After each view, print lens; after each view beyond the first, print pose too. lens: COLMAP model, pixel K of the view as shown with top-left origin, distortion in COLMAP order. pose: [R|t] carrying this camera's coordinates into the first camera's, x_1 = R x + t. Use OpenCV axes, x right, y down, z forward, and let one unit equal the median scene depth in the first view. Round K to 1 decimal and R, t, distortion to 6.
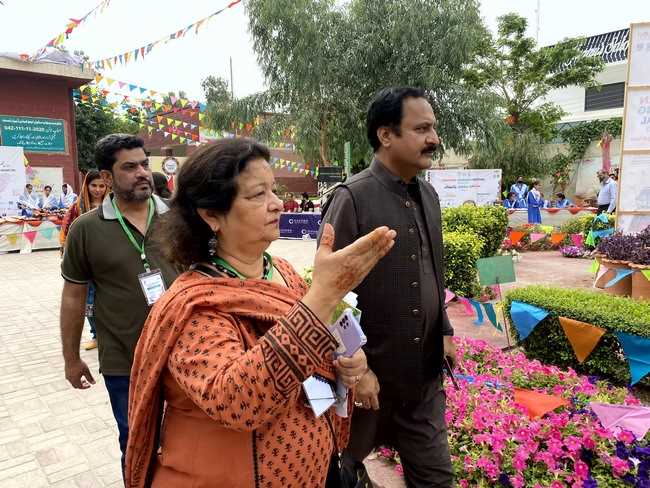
lens RADIAL K [[488.0, 0, 324.7], [0, 488.0, 243.3], [0, 0, 1]] dist [0.010011, -0.015204]
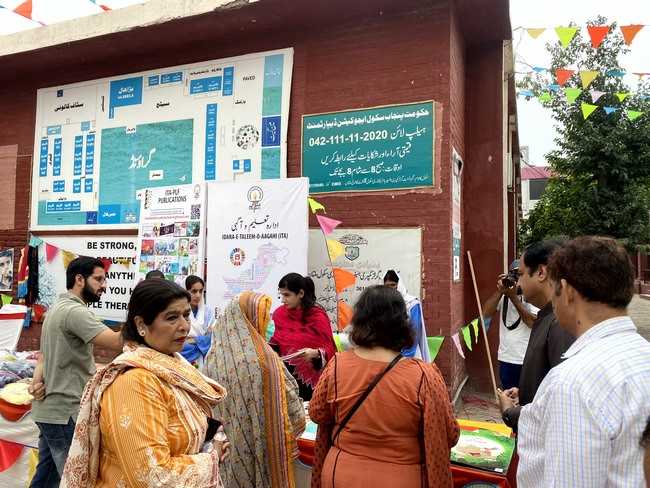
lens RADIAL K [[488.0, 0, 325.2], [0, 488.0, 243.4], [0, 0, 1]] dist [0.010011, -0.015204]
pose [[0.465708, -0.014838, -0.884814, -0.249343], [-0.112887, 0.990695, -0.076030, -0.109672], [0.877709, 0.135291, 0.459700, 0.785933]]
